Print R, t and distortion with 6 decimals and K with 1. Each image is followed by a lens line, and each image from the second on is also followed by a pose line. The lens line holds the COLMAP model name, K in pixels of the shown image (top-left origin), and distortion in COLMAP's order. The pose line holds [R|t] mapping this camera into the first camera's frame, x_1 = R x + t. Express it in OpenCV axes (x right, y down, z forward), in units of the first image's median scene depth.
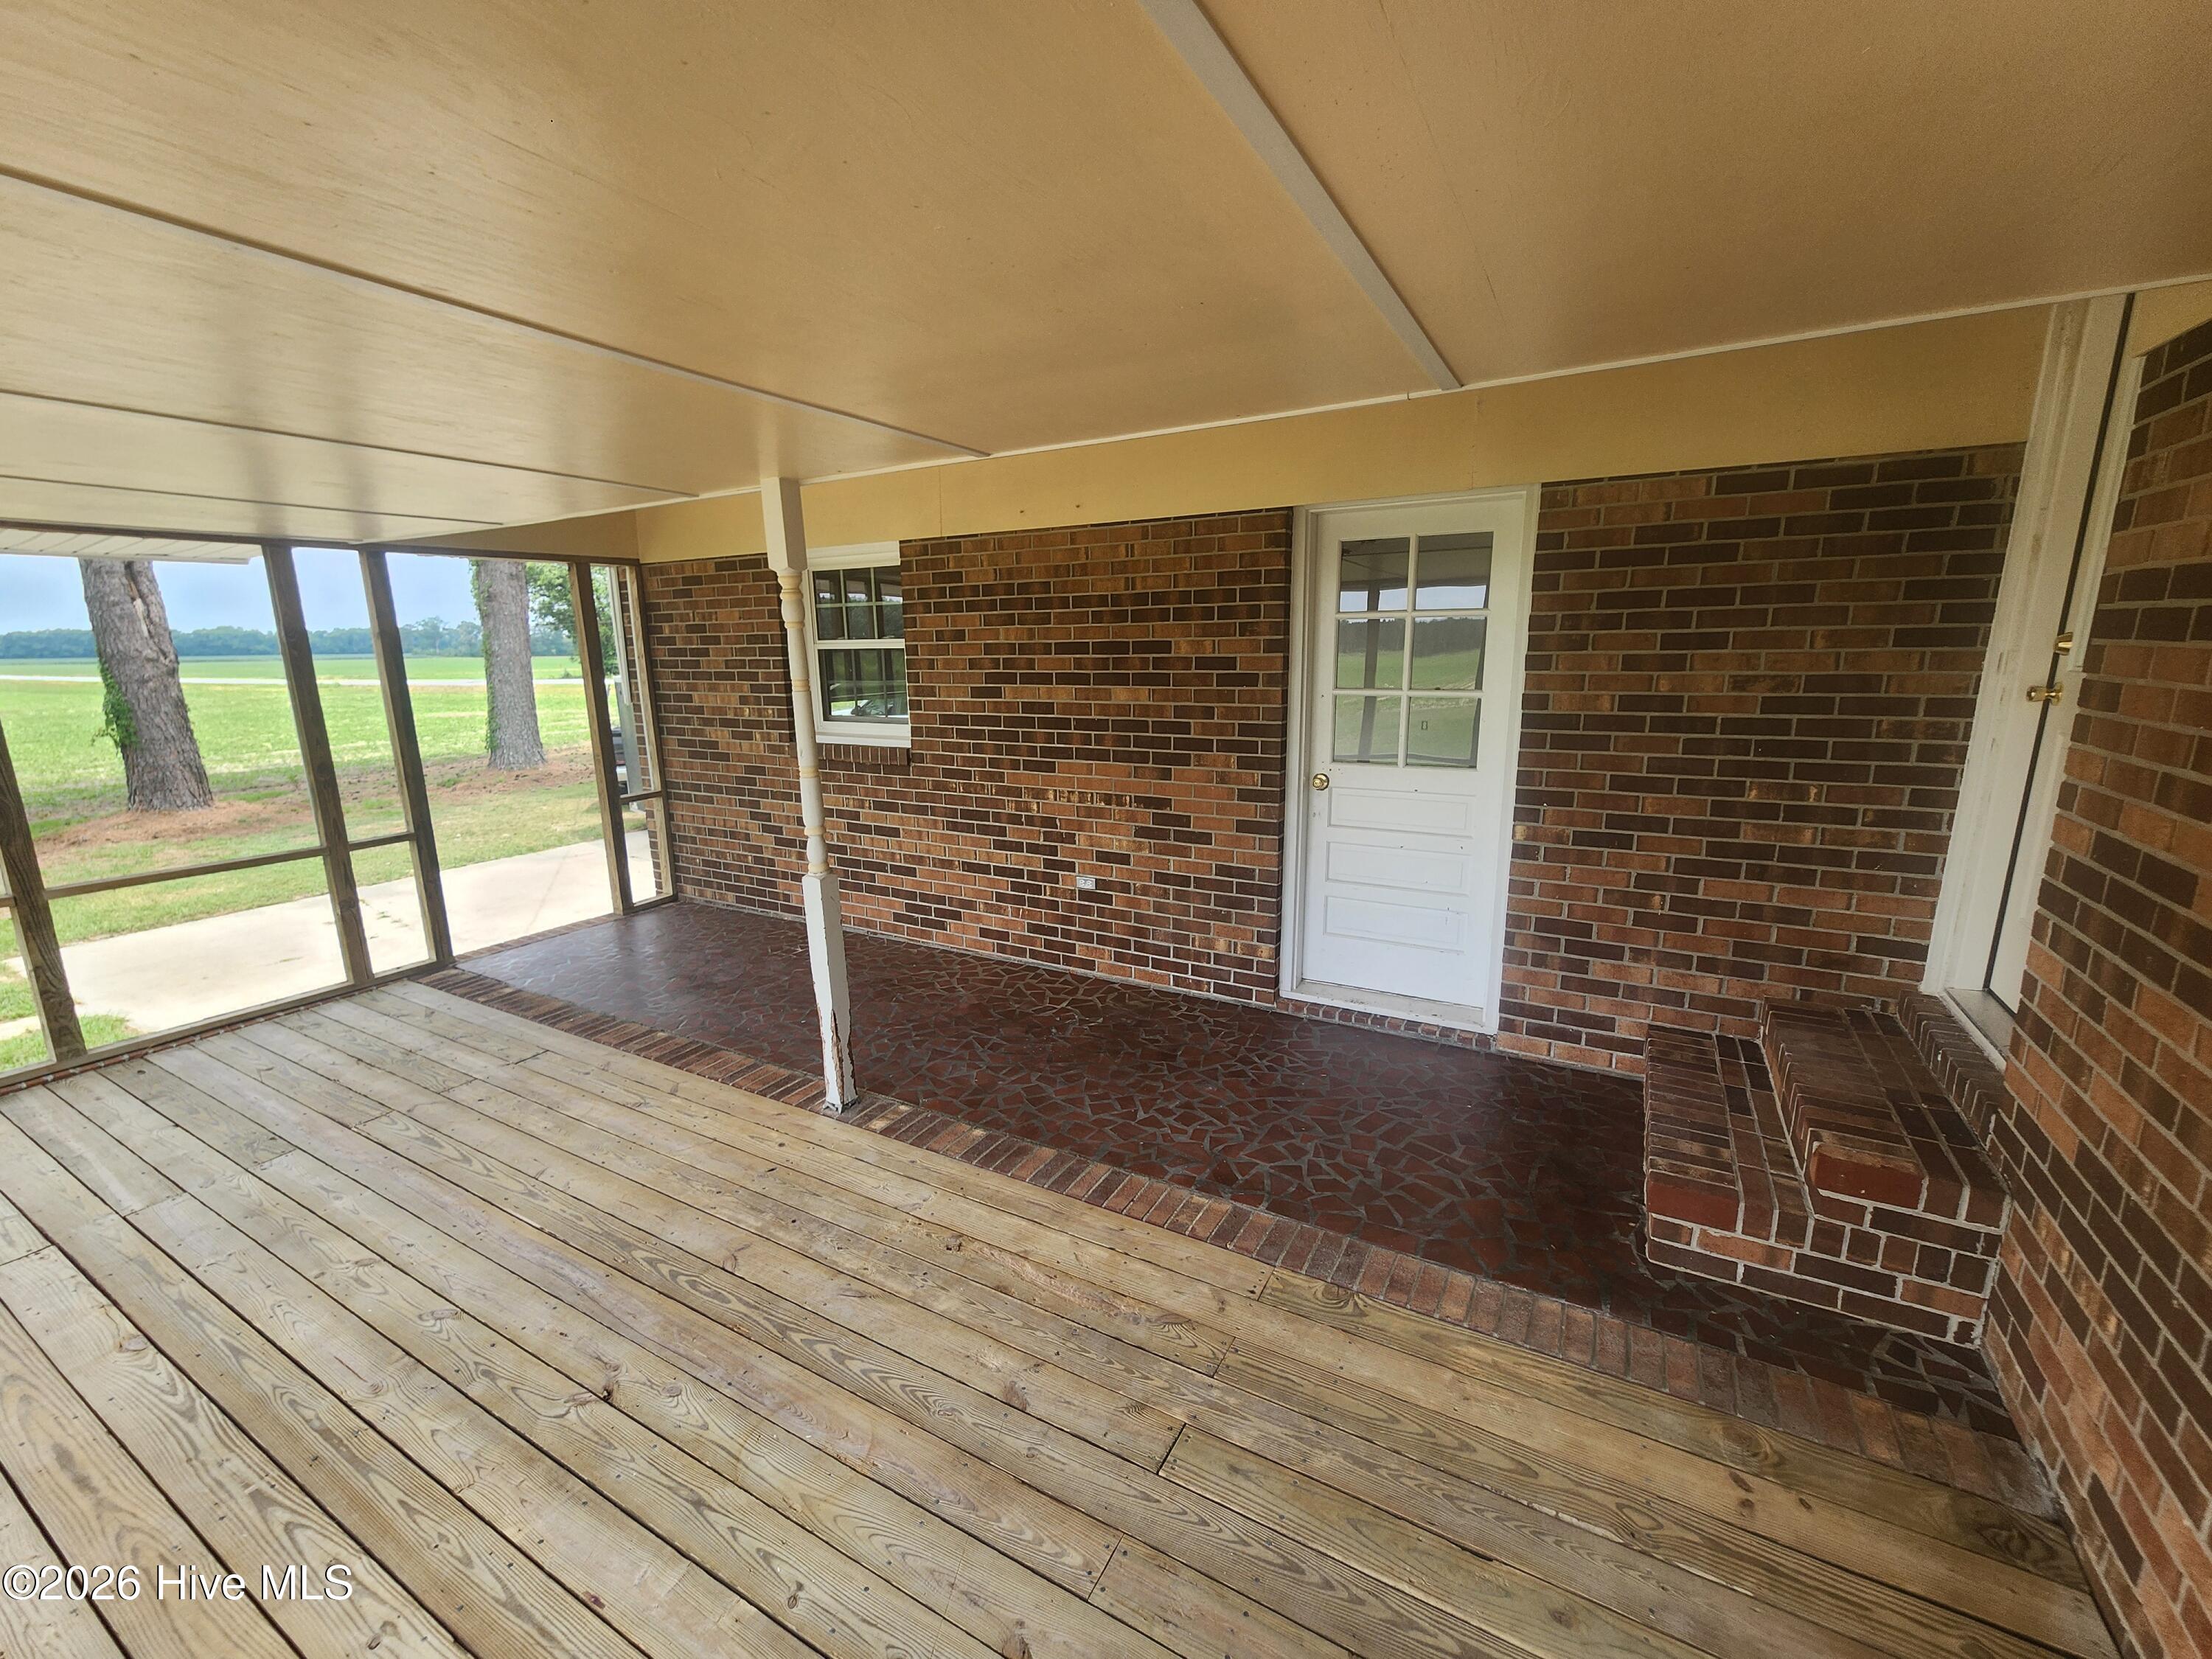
lens RADIAL K [[914.6, 0, 1109.2], [0, 914.6, 834.7], [0, 0, 1]] dist [-0.001428, 0.000311]
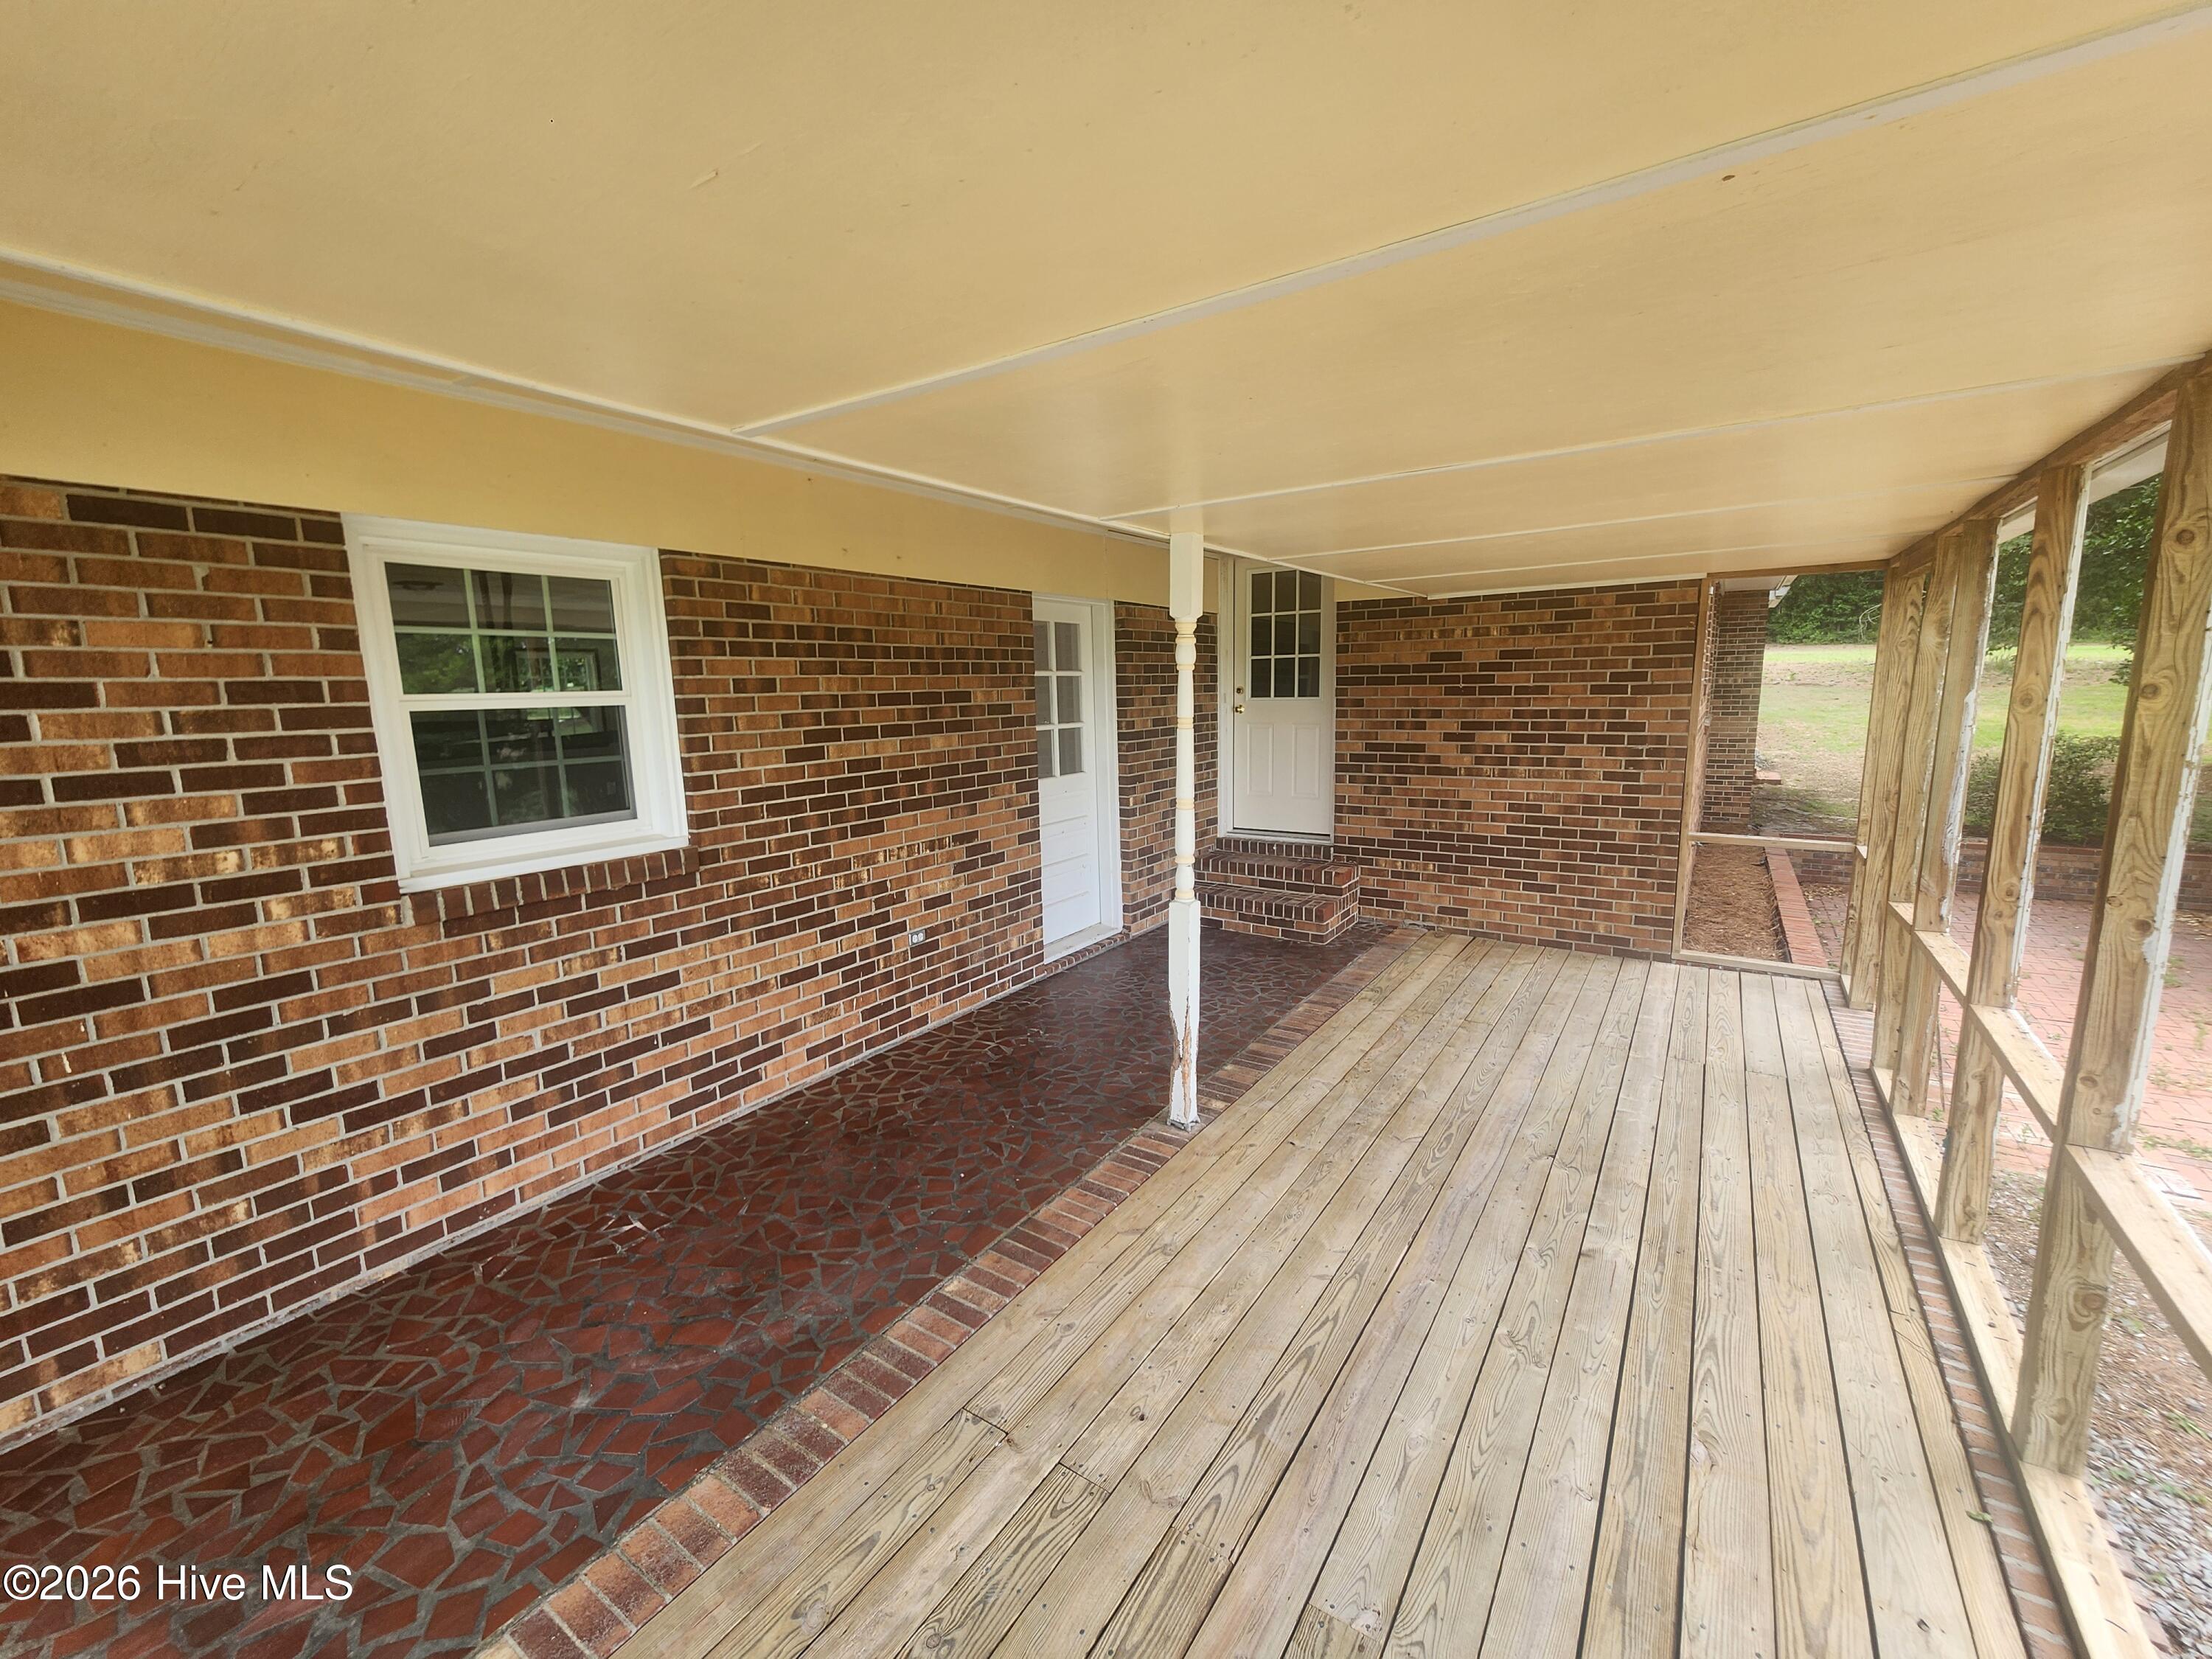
lens RADIAL K [[914.6, 0, 1109.2], [0, 914.6, 834.7], [0, 0, 1]] dist [-0.001428, 0.000311]
pose [[0.070635, -0.147301, 0.986566, -0.952645], [0.226916, 0.965479, 0.127906, -0.130602], [-0.971349, 0.214833, 0.101622, 0.674871]]
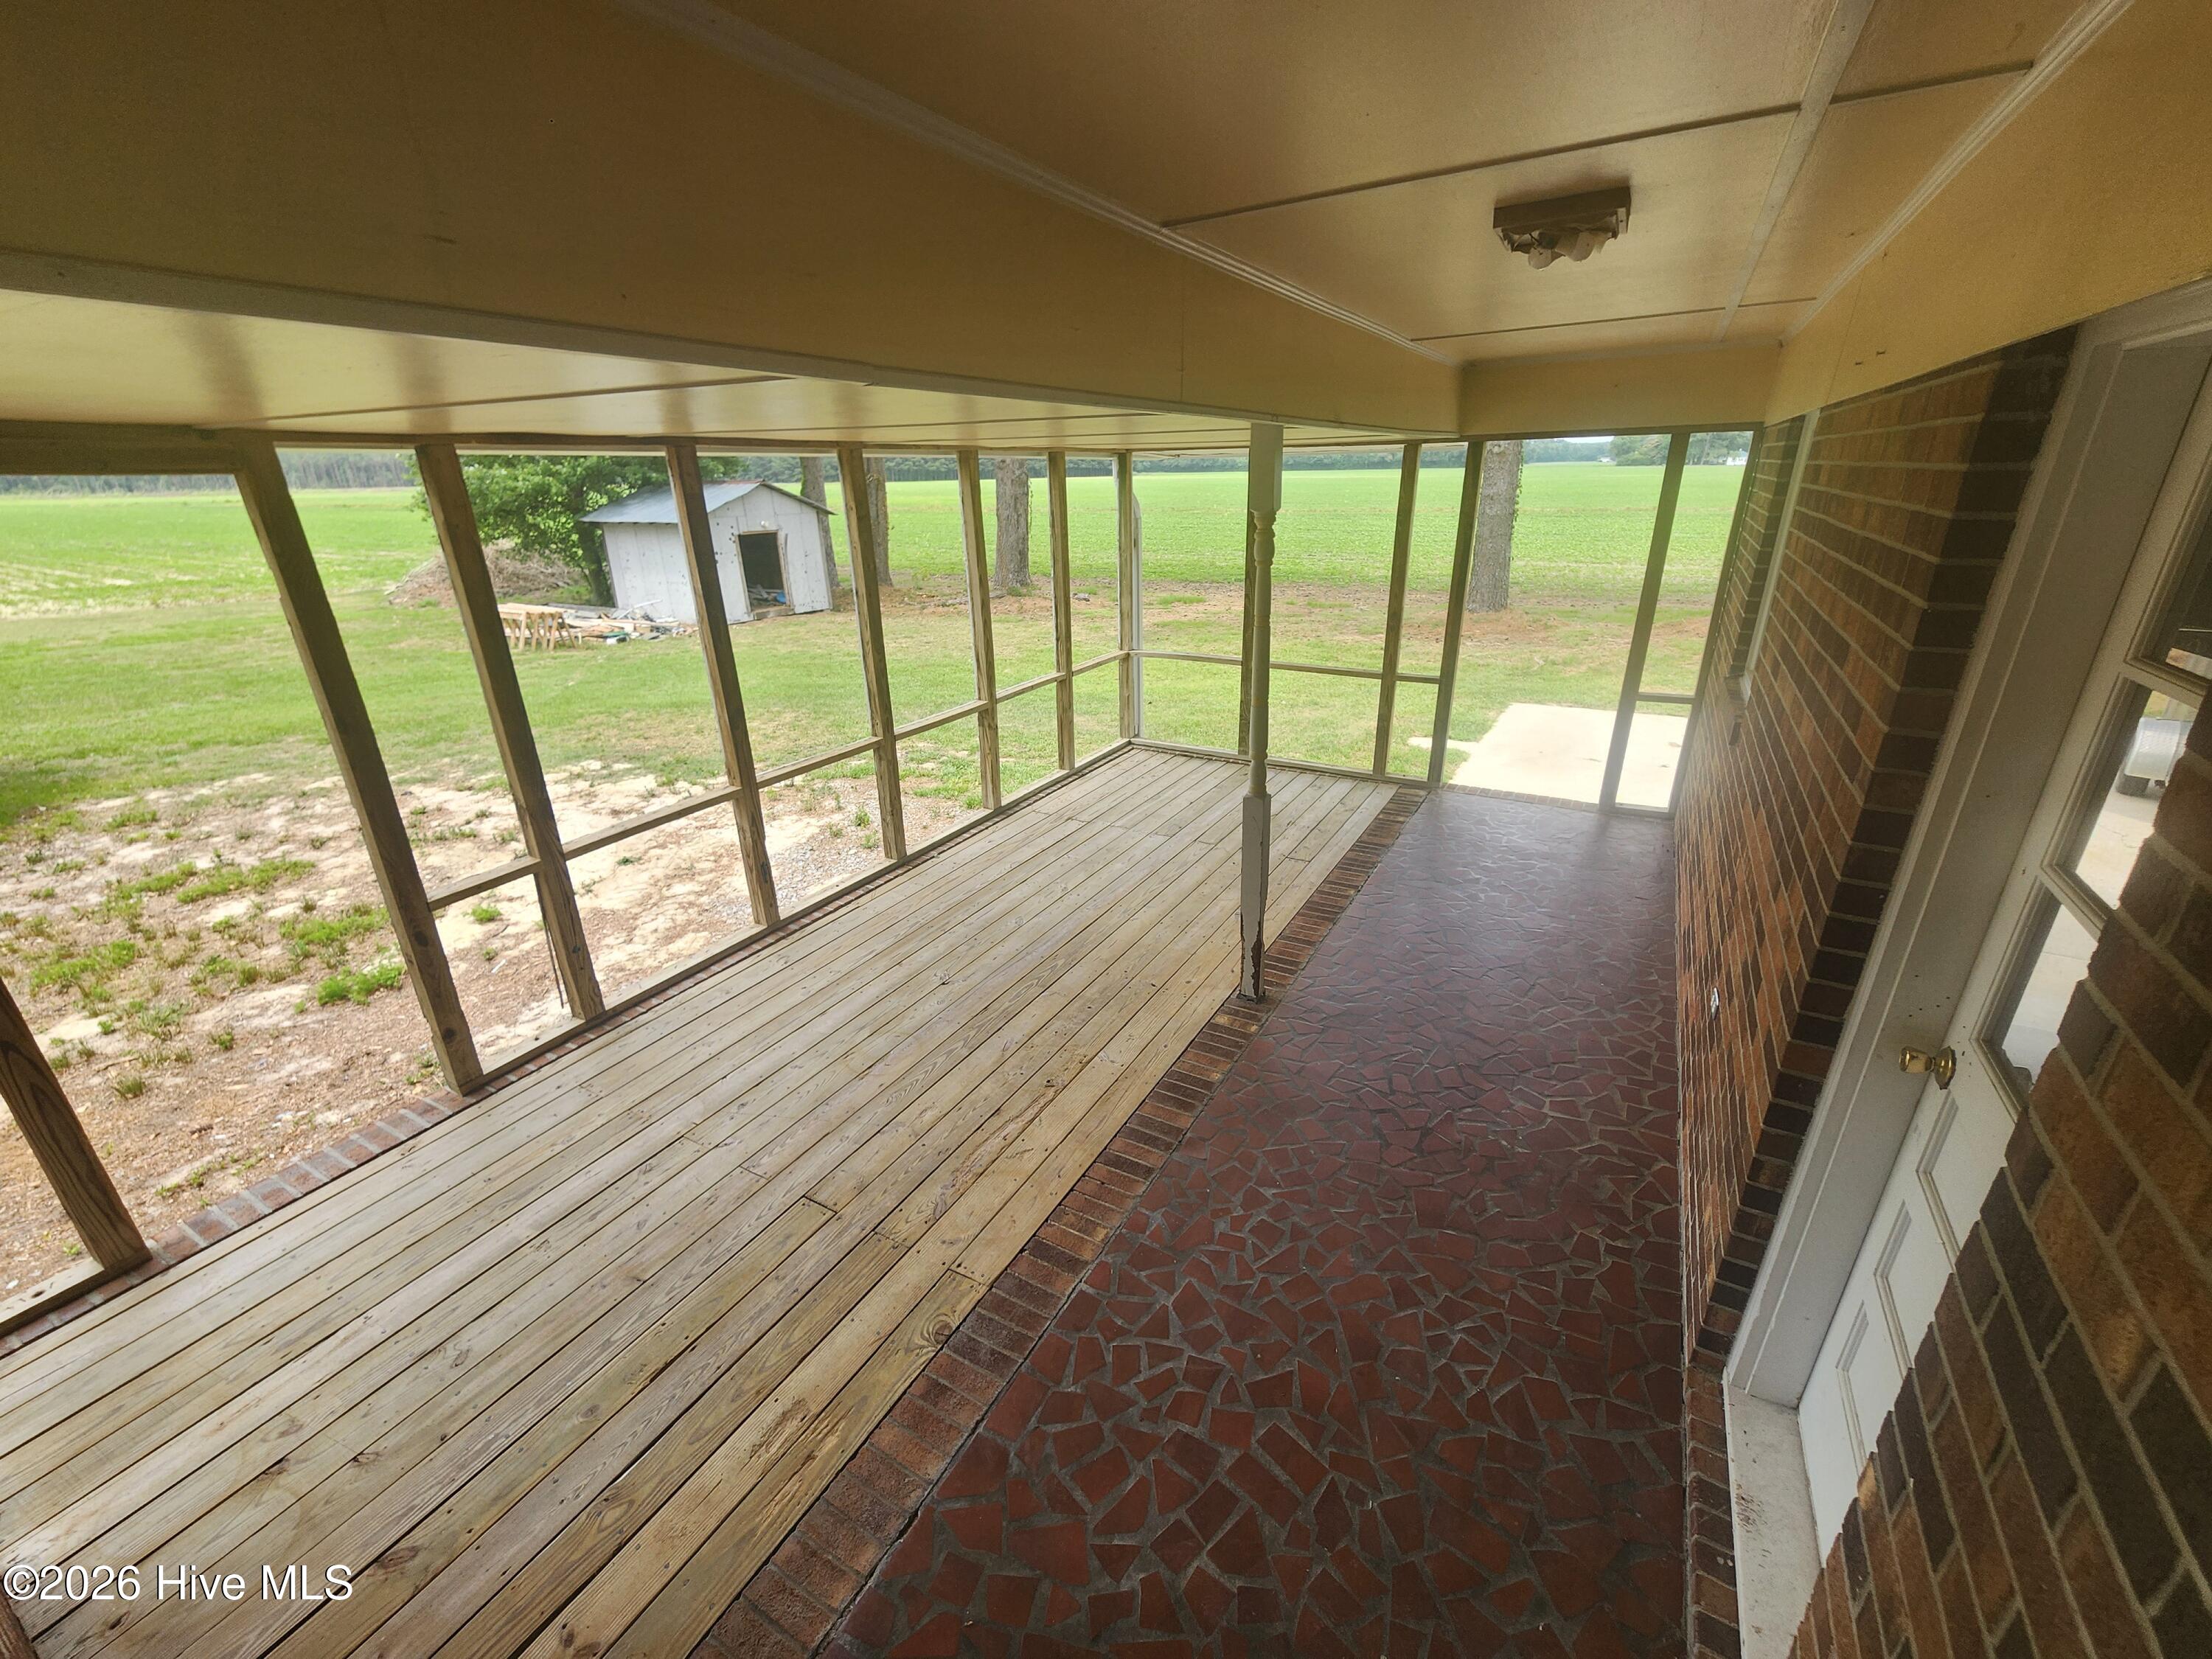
lens RADIAL K [[915.2, 0, 1110.8], [0, 915.2, 833.7], [0, 0, 1]] dist [0.000291, -0.000164]
pose [[0.001838, 0.387049, -0.922057, 0.498395], [-0.193307, 0.904805, 0.379421, -0.208503], [0.981137, 0.177542, 0.076482, 0.527028]]
